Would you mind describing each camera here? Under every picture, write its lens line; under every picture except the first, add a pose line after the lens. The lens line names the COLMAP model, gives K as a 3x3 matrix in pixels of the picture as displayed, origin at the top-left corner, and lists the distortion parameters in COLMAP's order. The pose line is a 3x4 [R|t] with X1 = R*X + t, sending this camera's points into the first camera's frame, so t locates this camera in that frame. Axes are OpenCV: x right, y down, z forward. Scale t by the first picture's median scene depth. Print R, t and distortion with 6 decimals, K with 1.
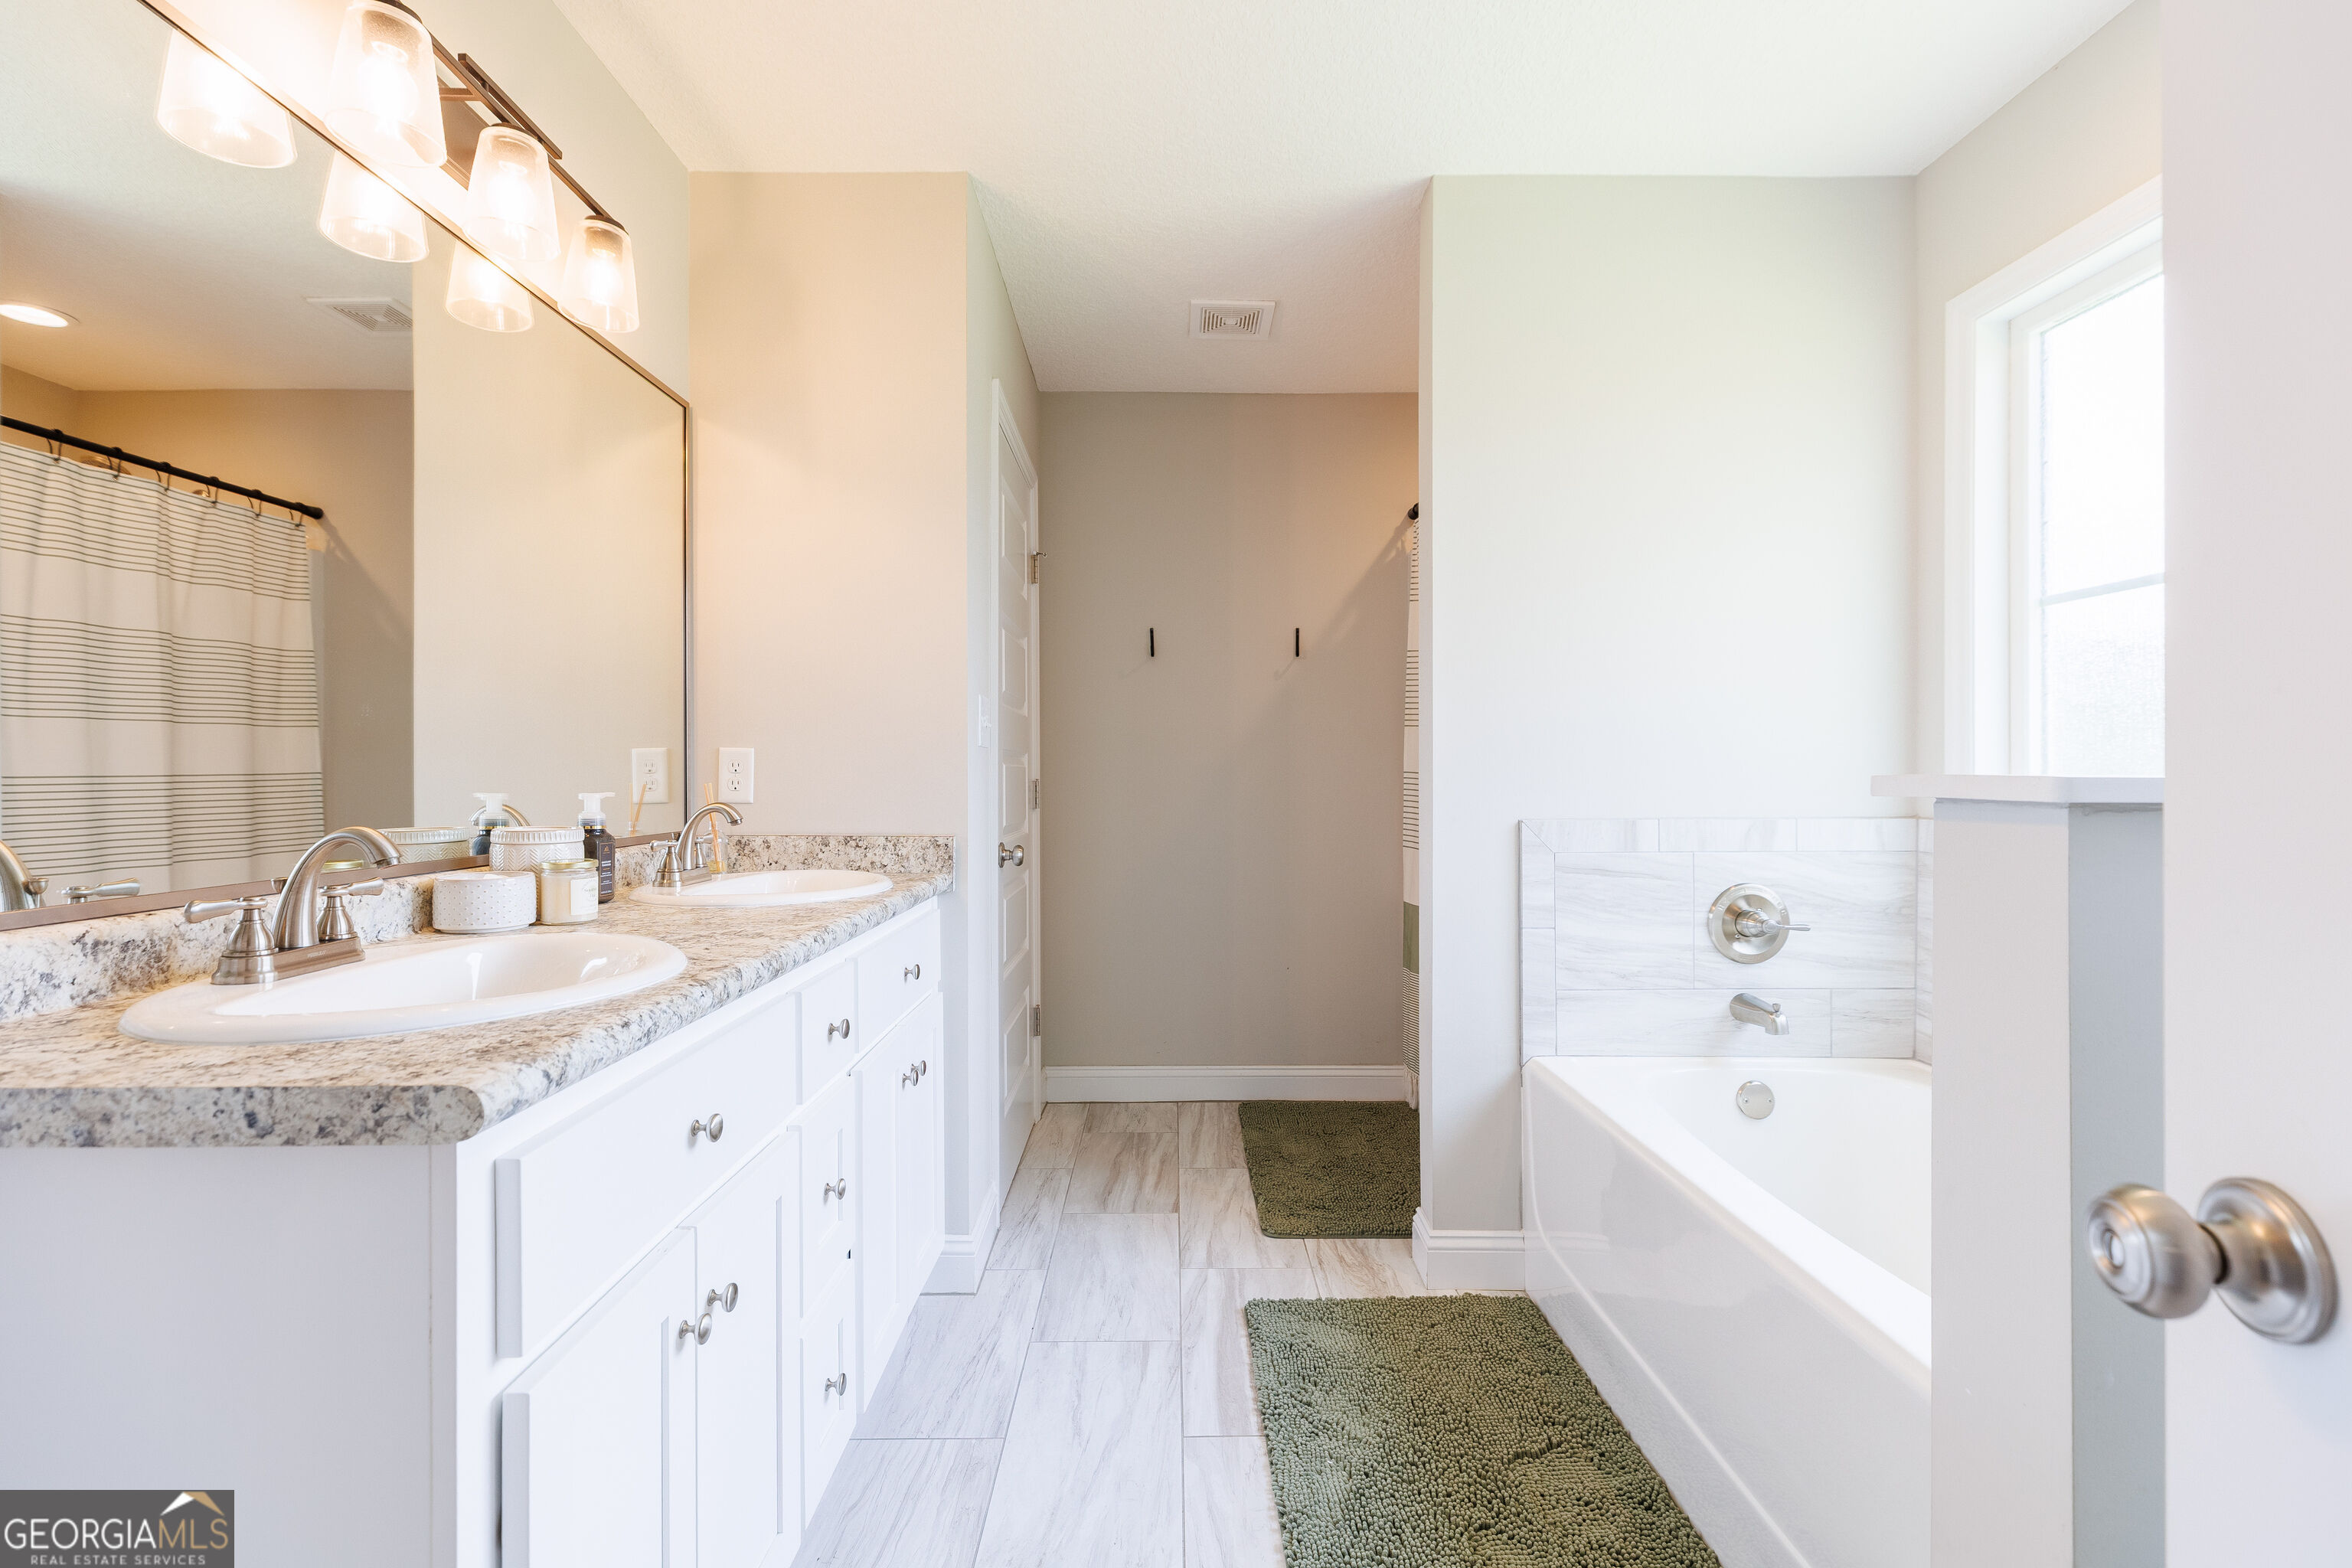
lens RADIAL K [[1038.3, 0, 1180.9], [0, 1038.3, 785.5], [0, 0, 1]] dist [0.005402, -0.000995]
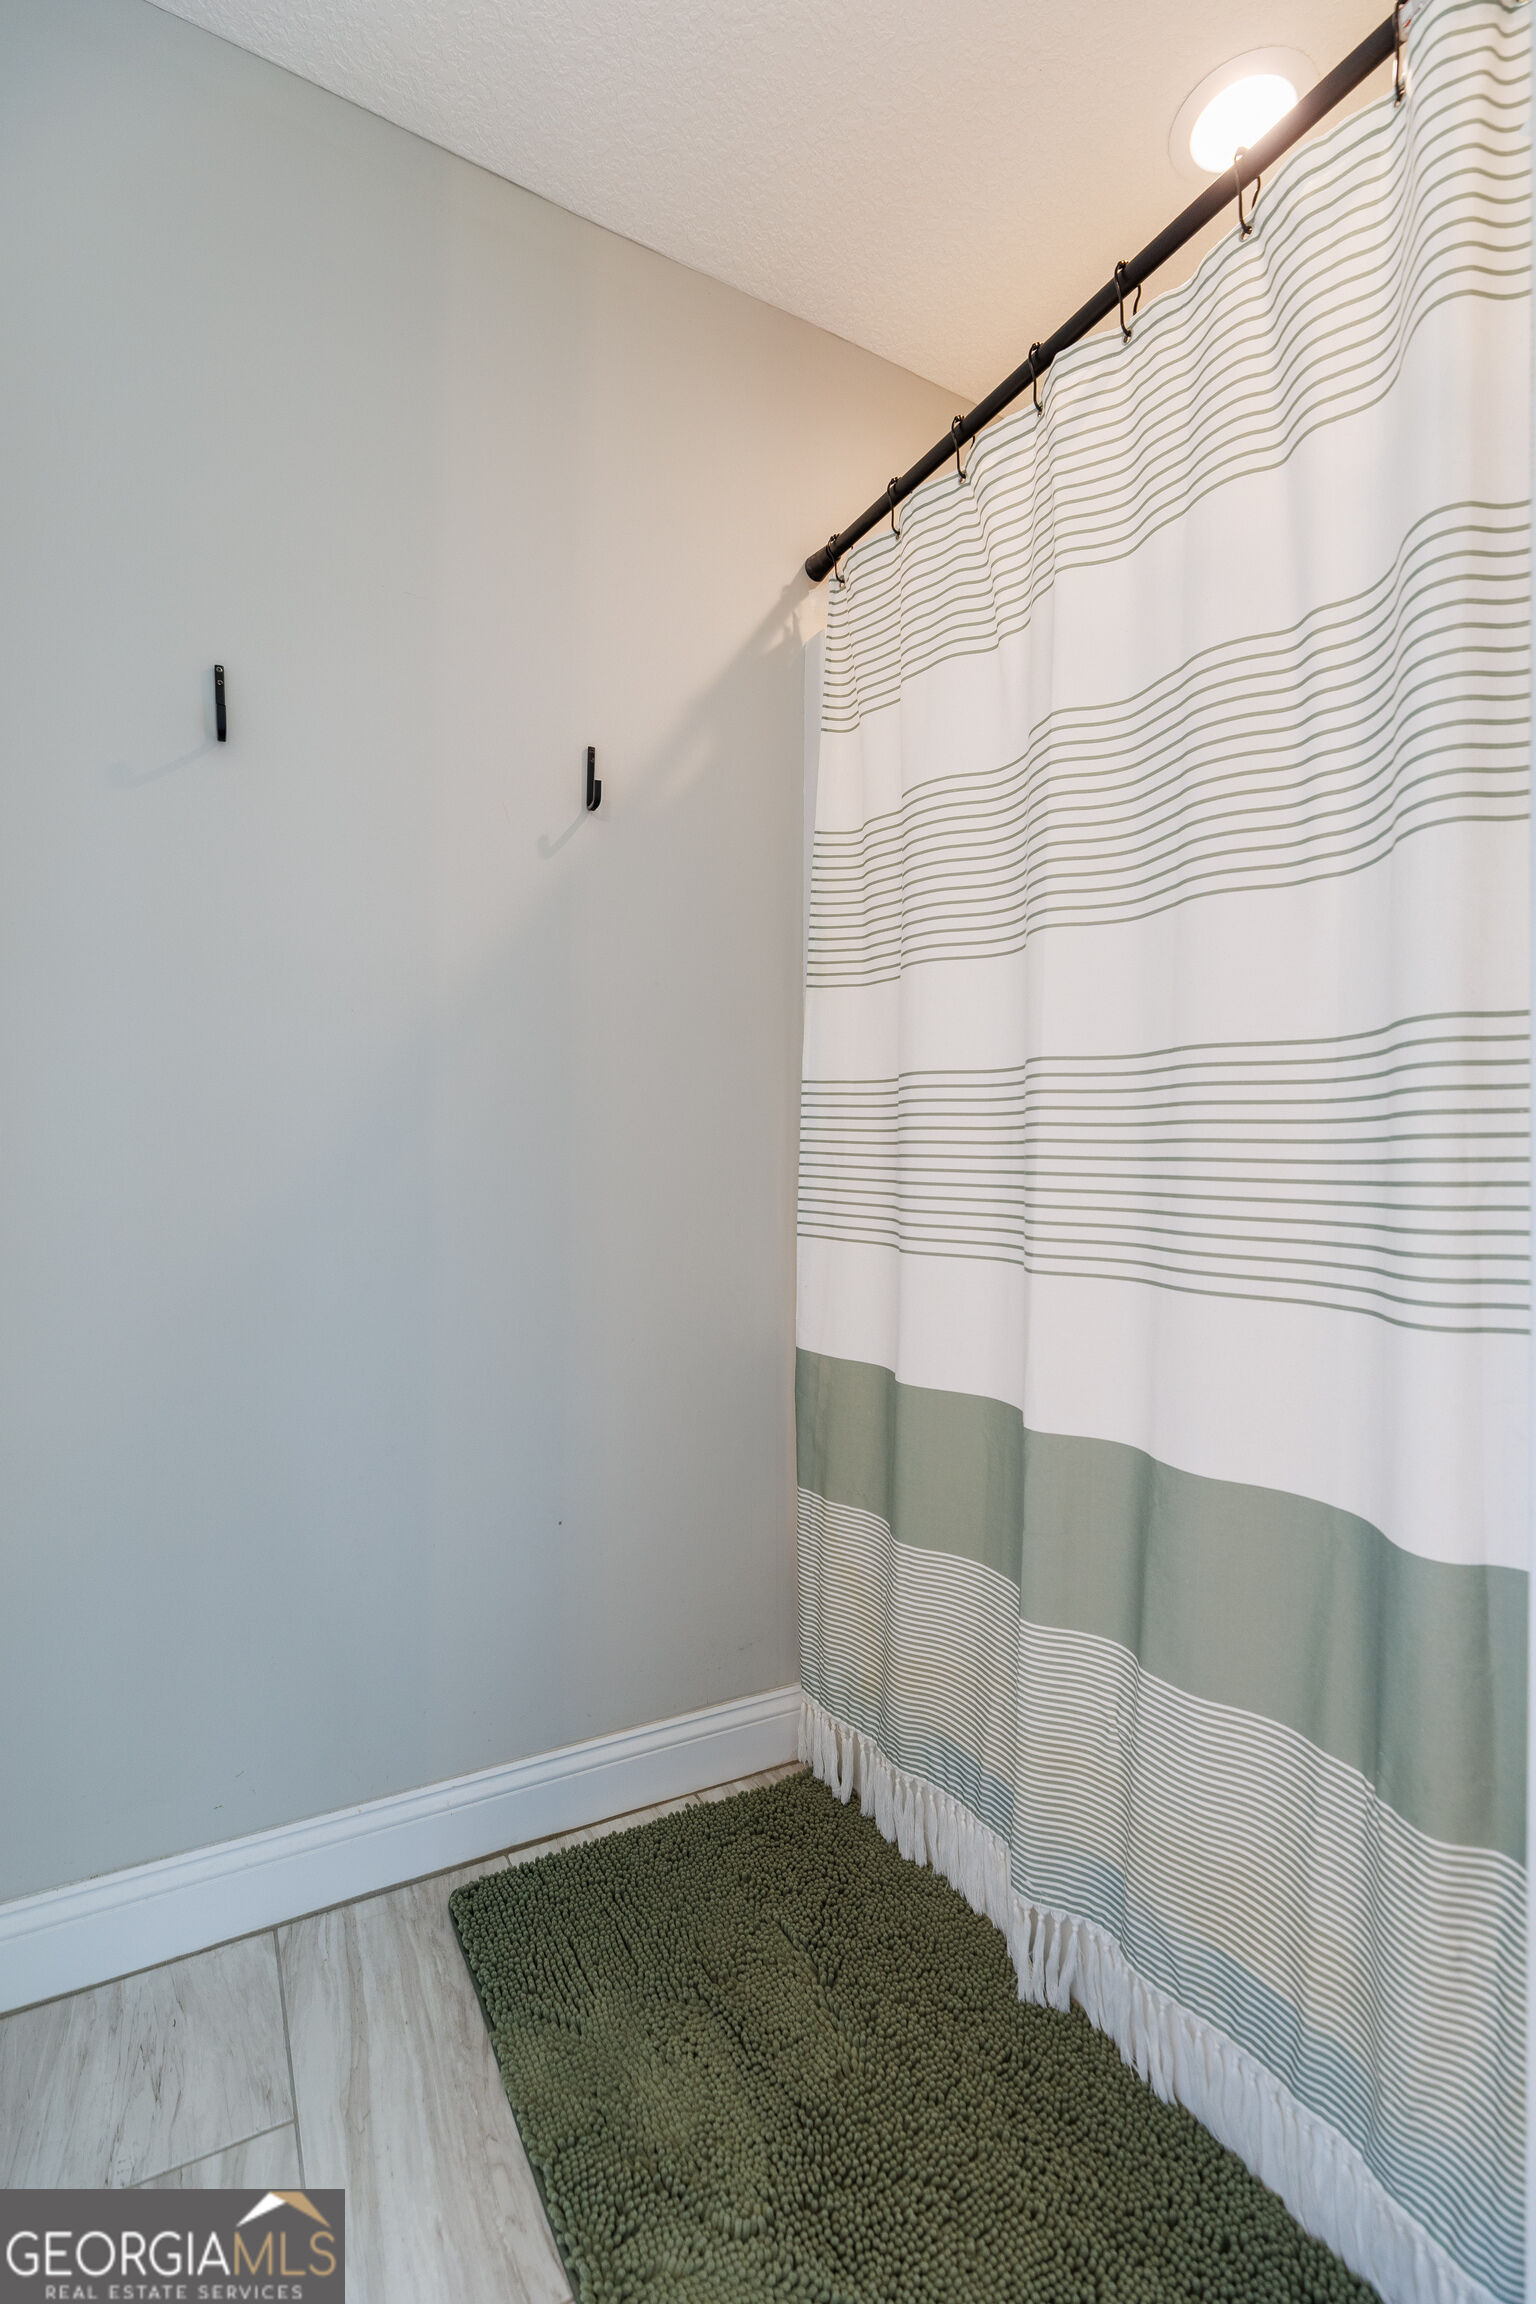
lens RADIAL K [[1017.1, 0, 759.1], [0, 1017.1, 1154.0], [0, 0, 1]] dist [0.005402, -0.000995]
pose [[0.879054, 0.013312, 0.476537, -0.046659], [-0.003834, 0.999775, -0.020856, 0.047718], [-0.476707, 0.016506, 0.878907, 0.929587]]
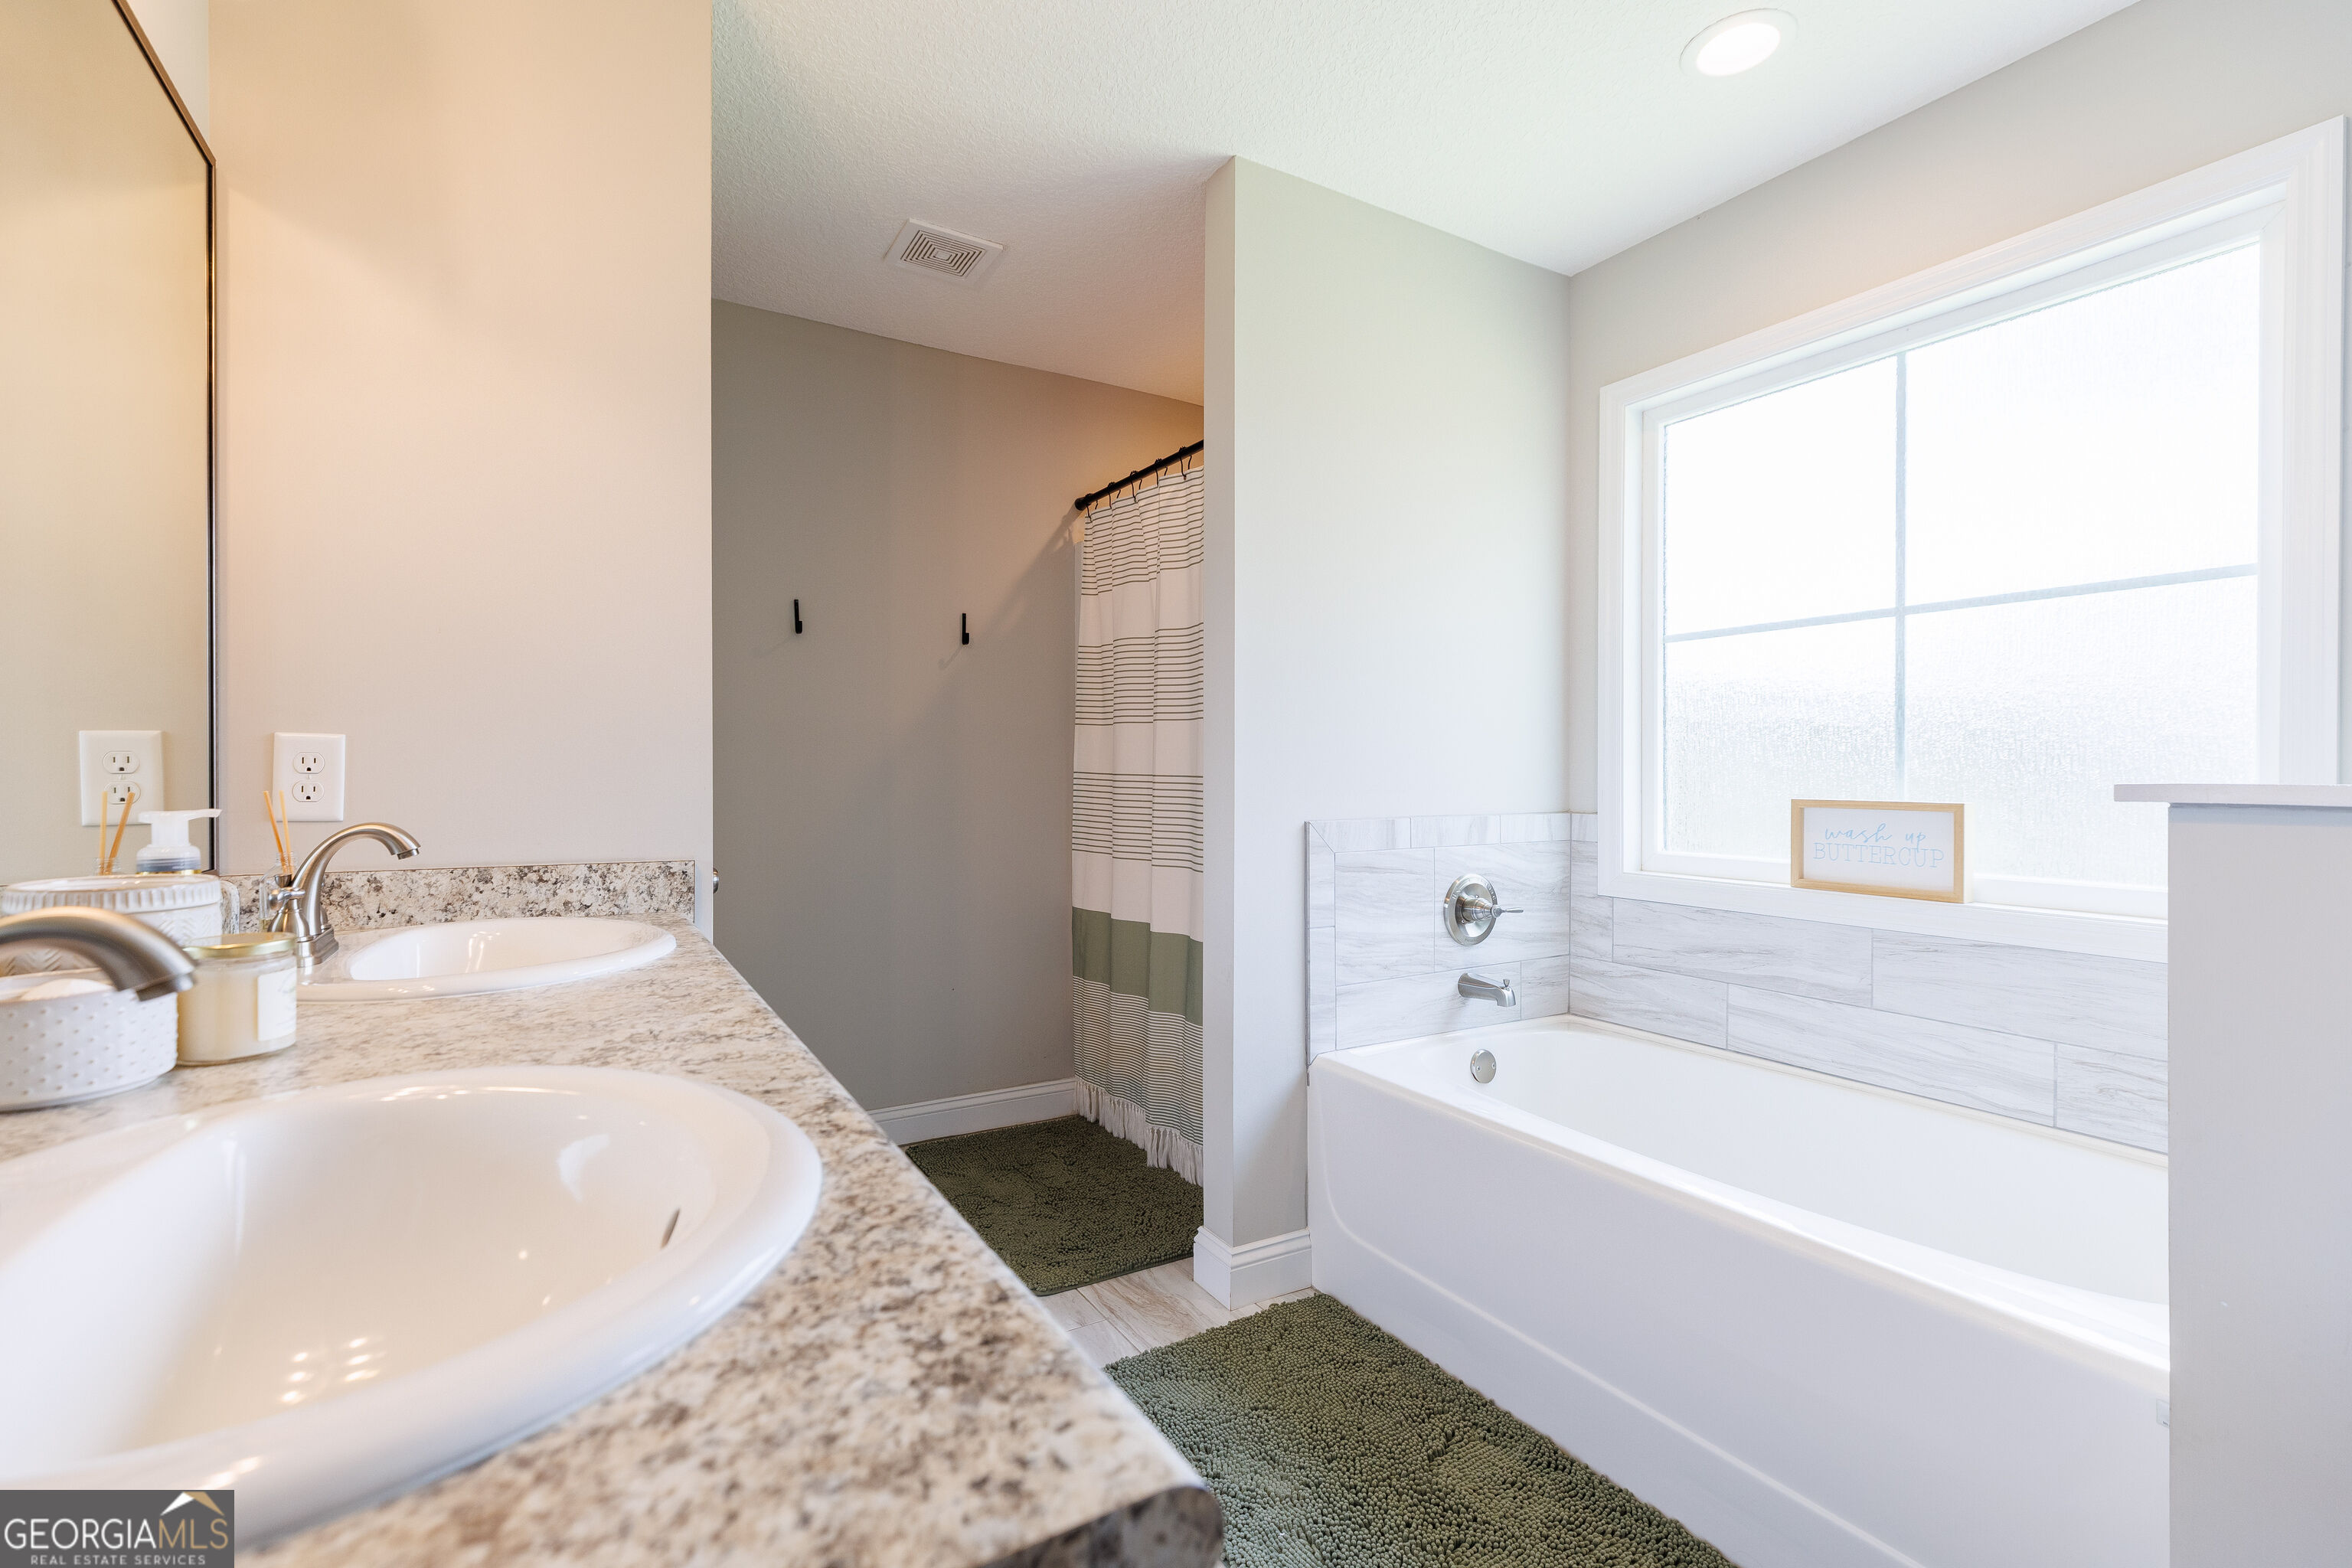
lens RADIAL K [[1038.3, 0, 1178.8], [0, 1038.3, 783.6], [0, 0, 1]] dist [0.005402, -0.000995]
pose [[0.864582, -0.003167, 0.502481, -0.288366], [0.003027, 0.999995, 0.001095, -0.005022], [-0.502482, 0.000574, 0.864587, 0.191467]]
